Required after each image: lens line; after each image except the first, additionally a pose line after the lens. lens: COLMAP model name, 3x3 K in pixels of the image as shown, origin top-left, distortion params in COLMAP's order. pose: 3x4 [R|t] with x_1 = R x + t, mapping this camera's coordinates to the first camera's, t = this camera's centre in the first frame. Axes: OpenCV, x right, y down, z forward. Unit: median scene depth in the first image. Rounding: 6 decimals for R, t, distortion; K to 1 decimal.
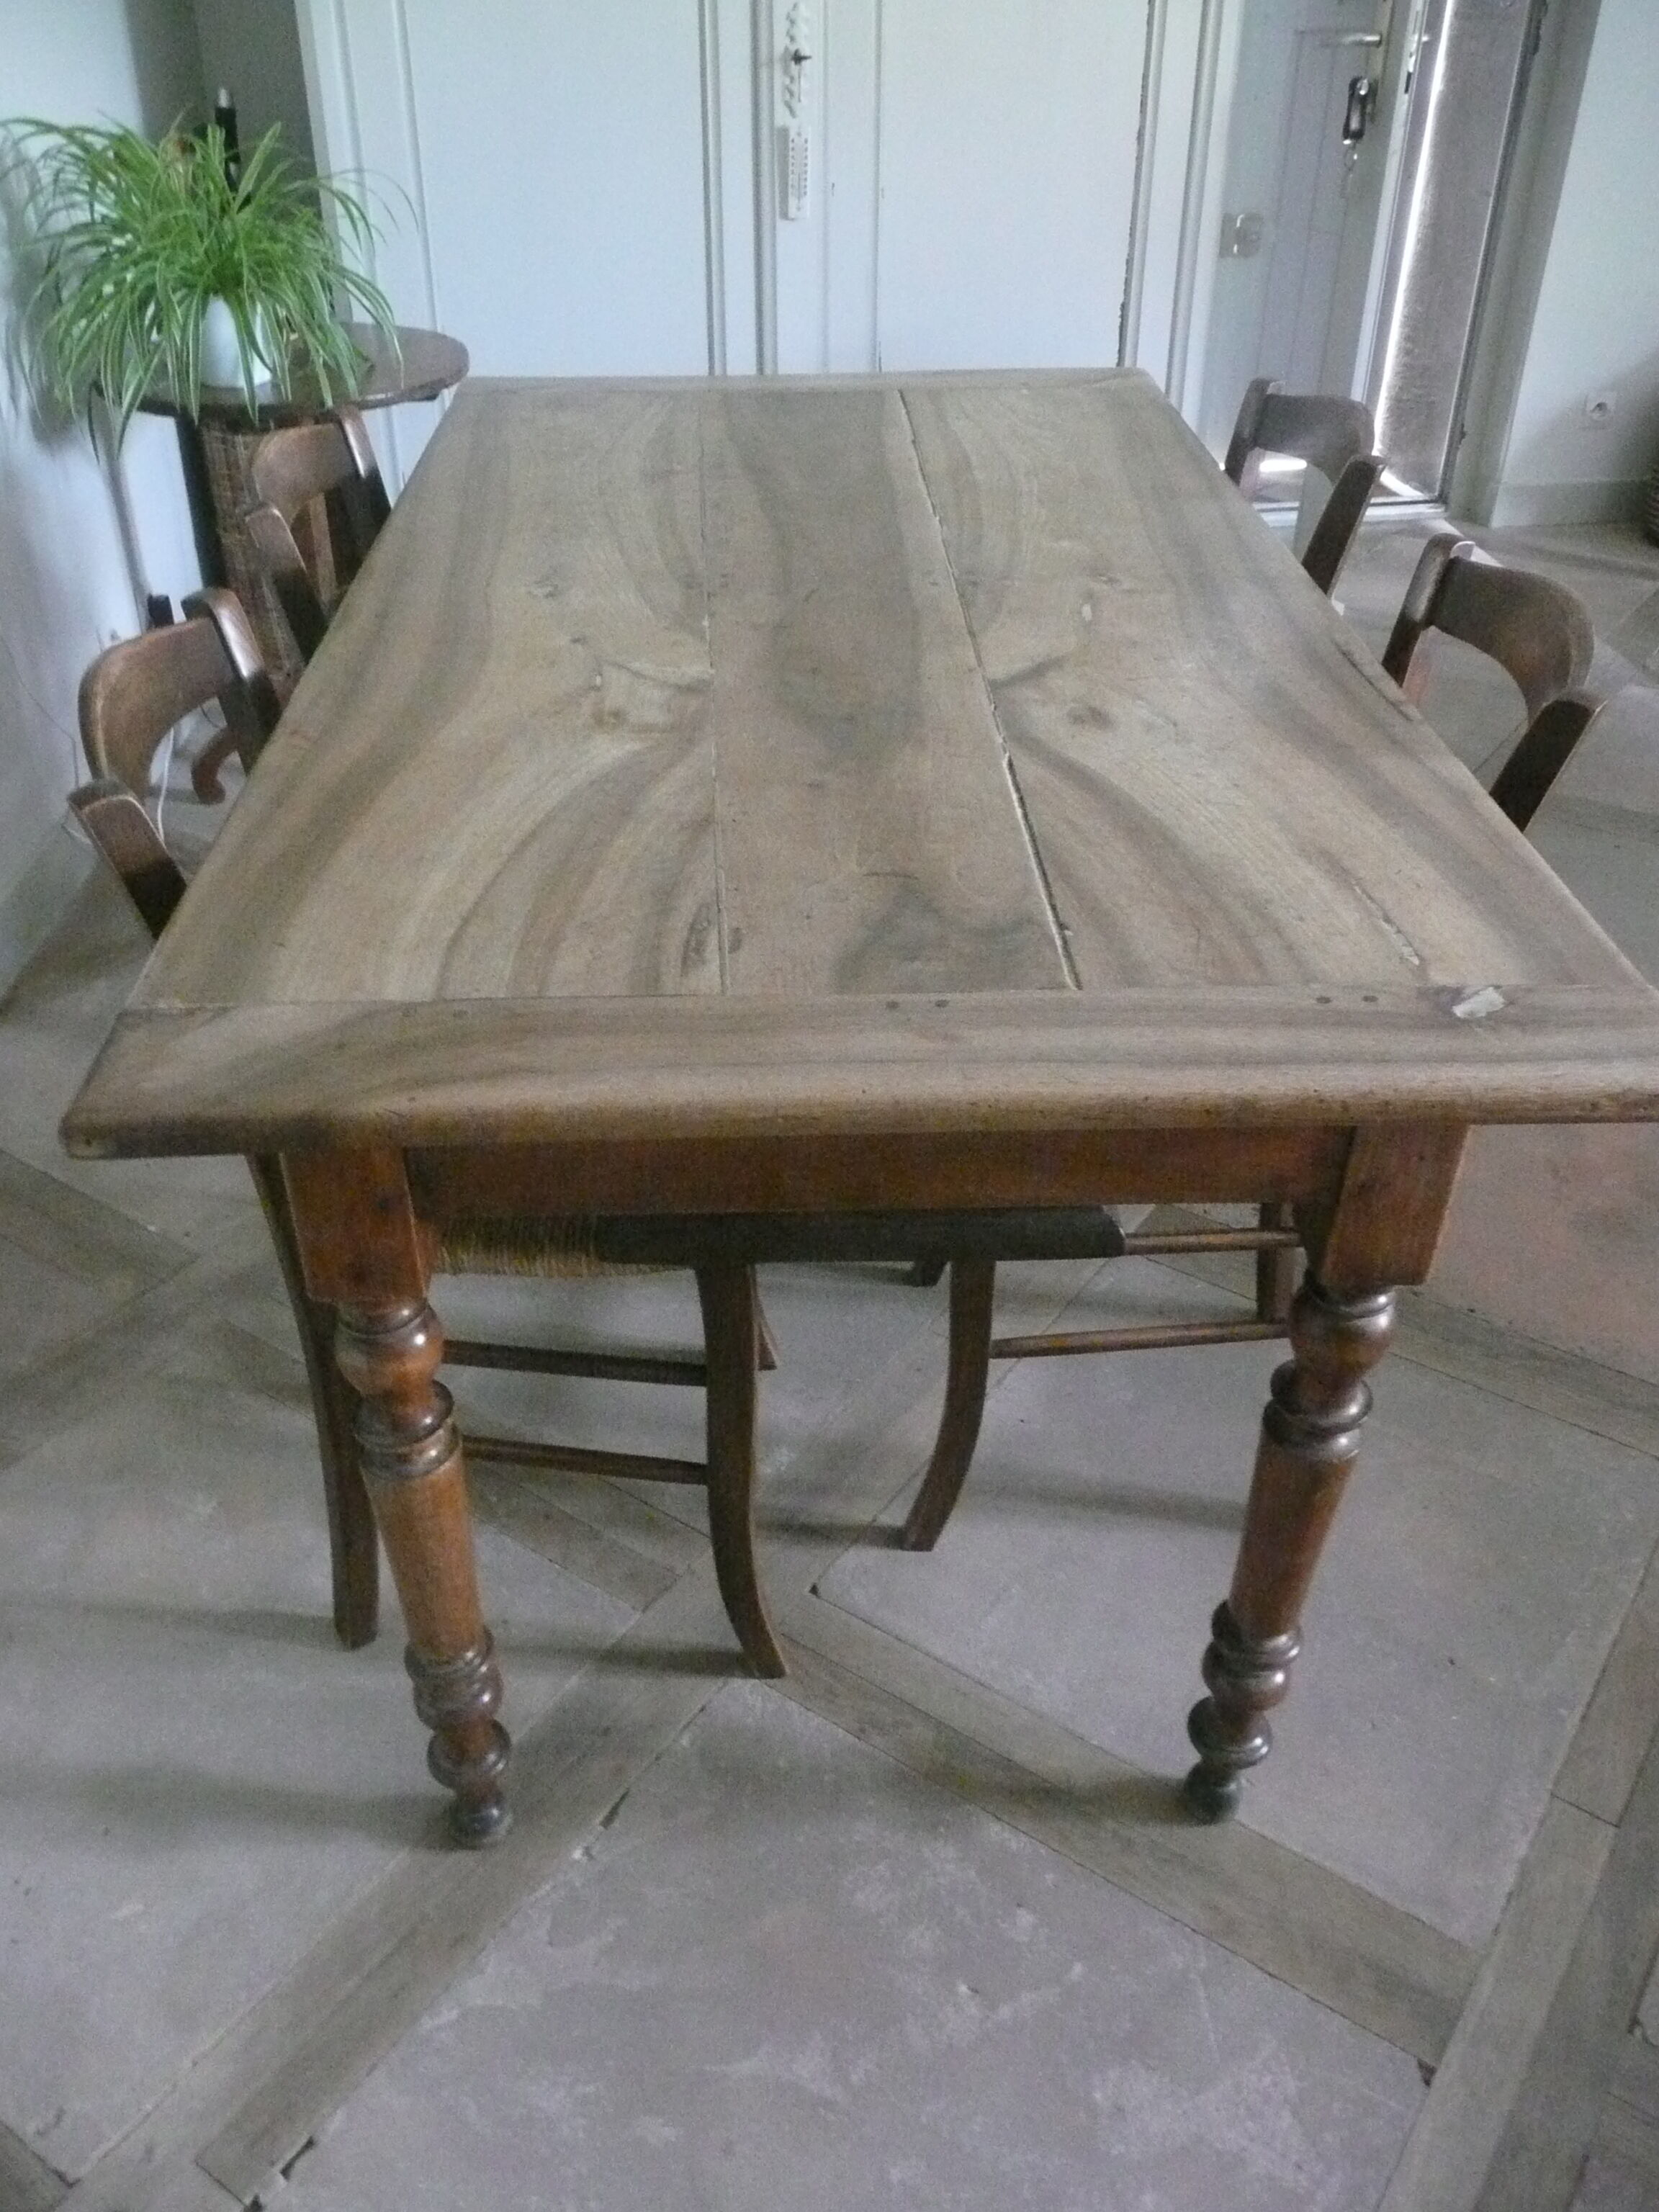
lens RADIAL K [[1787.6, 0, 775.7], [0, 1787.6, 1111.5], [0, 0, 1]] dist [-0.020843, 0.010914]
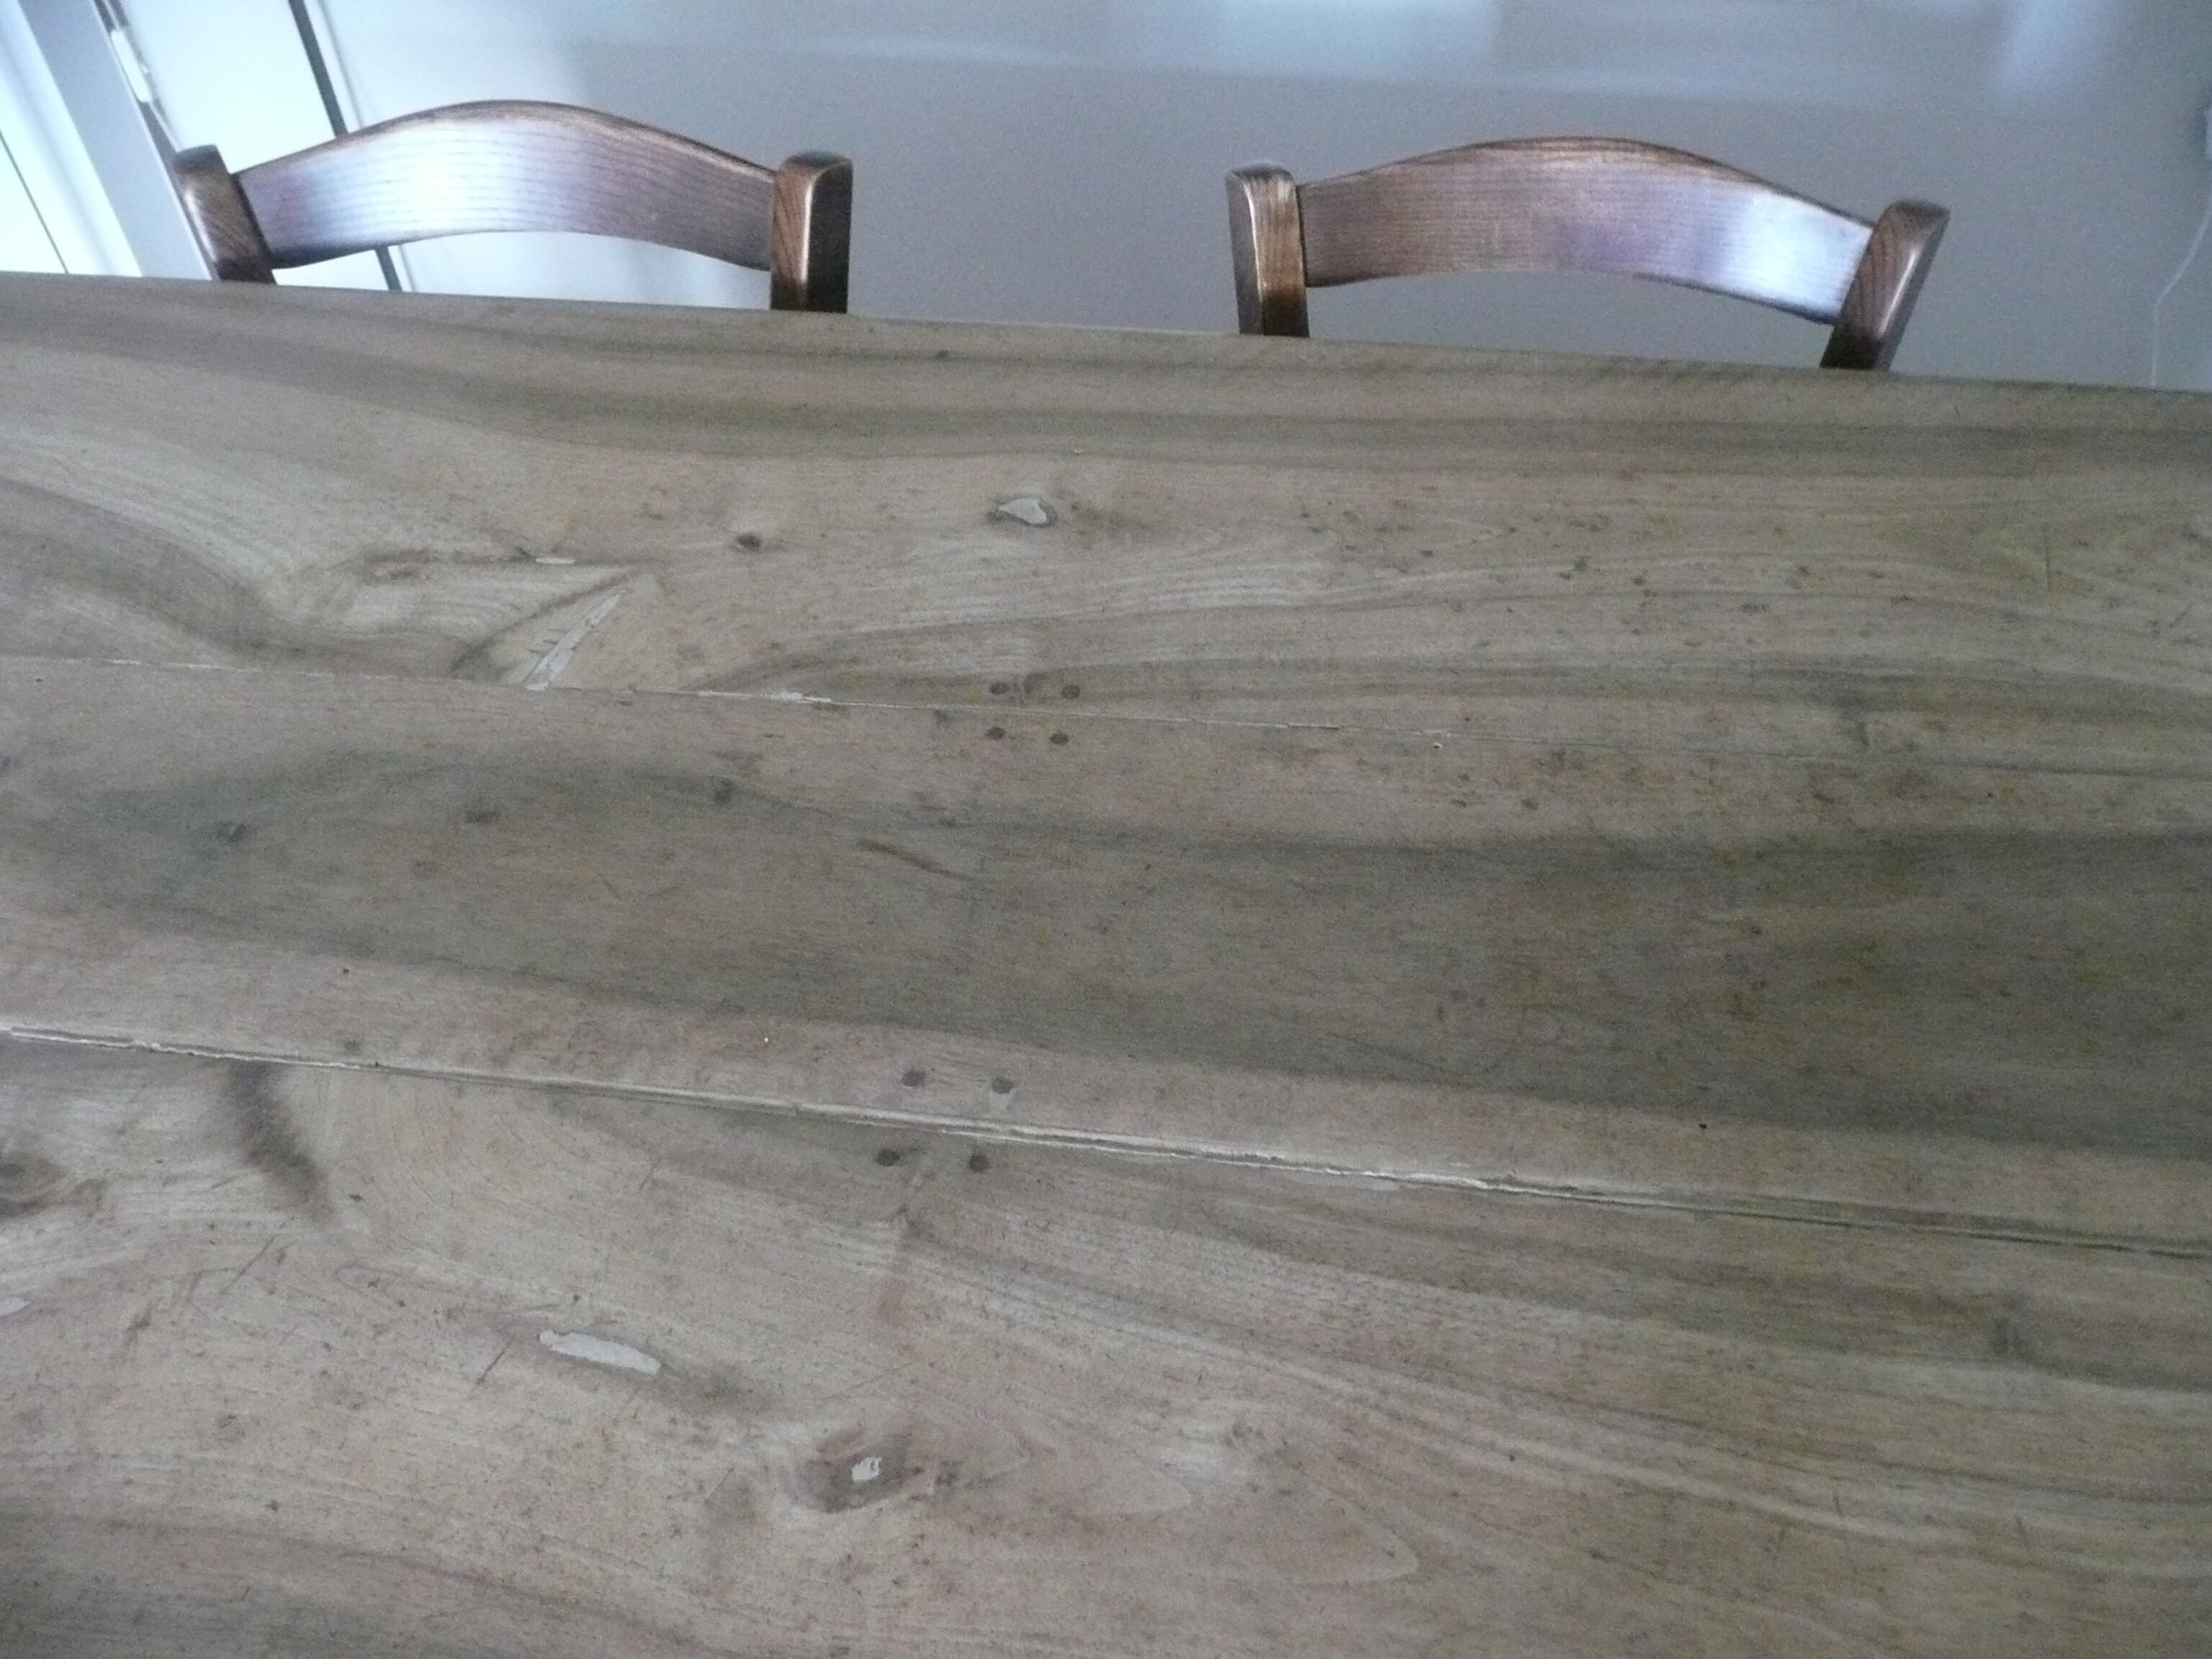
lens RADIAL K [[1787.6, 0, 1100.7], [0, 1787.6, 895.6], [0, 0, 1]] dist [-0.020843, 0.010914]
pose [[-0.130696, 0.761215, -0.635193, 0.317255], [-0.545373, 0.479841, 0.687256, -0.626911], [0.827941, 0.436239, 0.352433, 0.858387]]
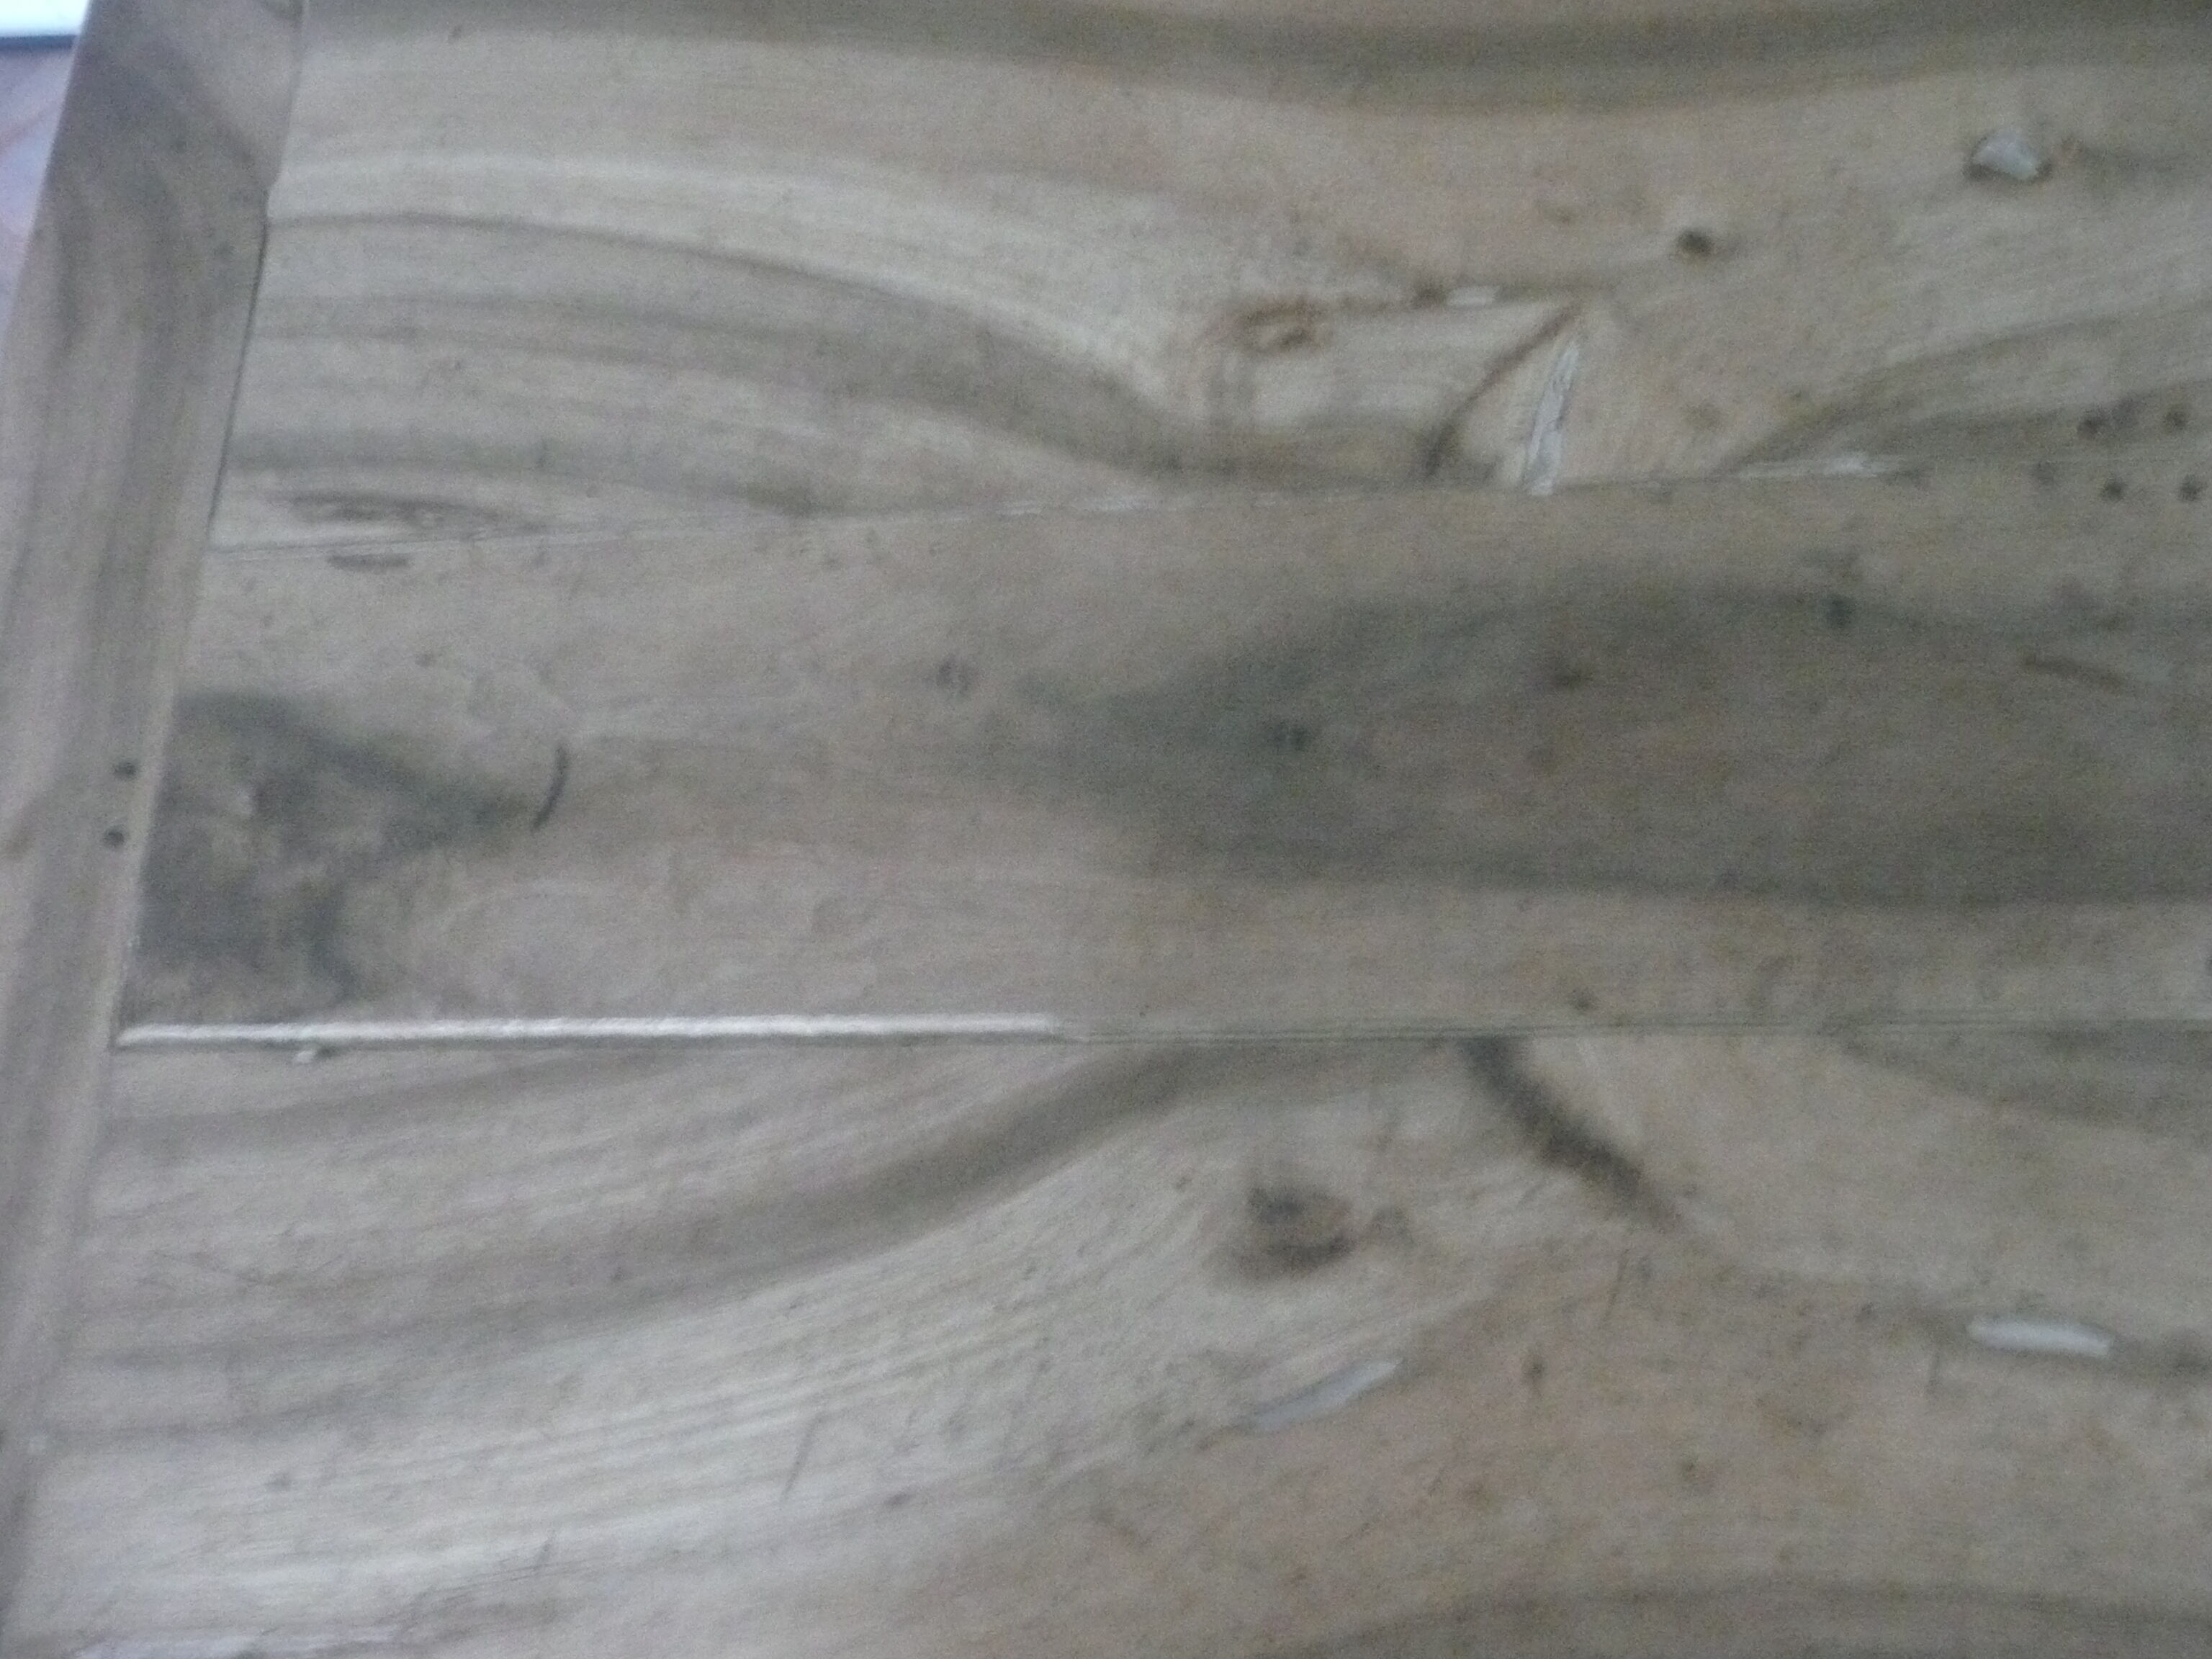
lens RADIAL K [[1787.6, 0, 1100.7], [0, 1787.6, 895.6], [0, 0, 1]] dist [-0.020843, 0.010914]
pose [[-0.004289, 0.939392, -0.342819, 0.204480], [-0.533377, 0.287836, 0.795399, -0.468632], [0.845867, 0.186263, 0.499815, 0.597051]]
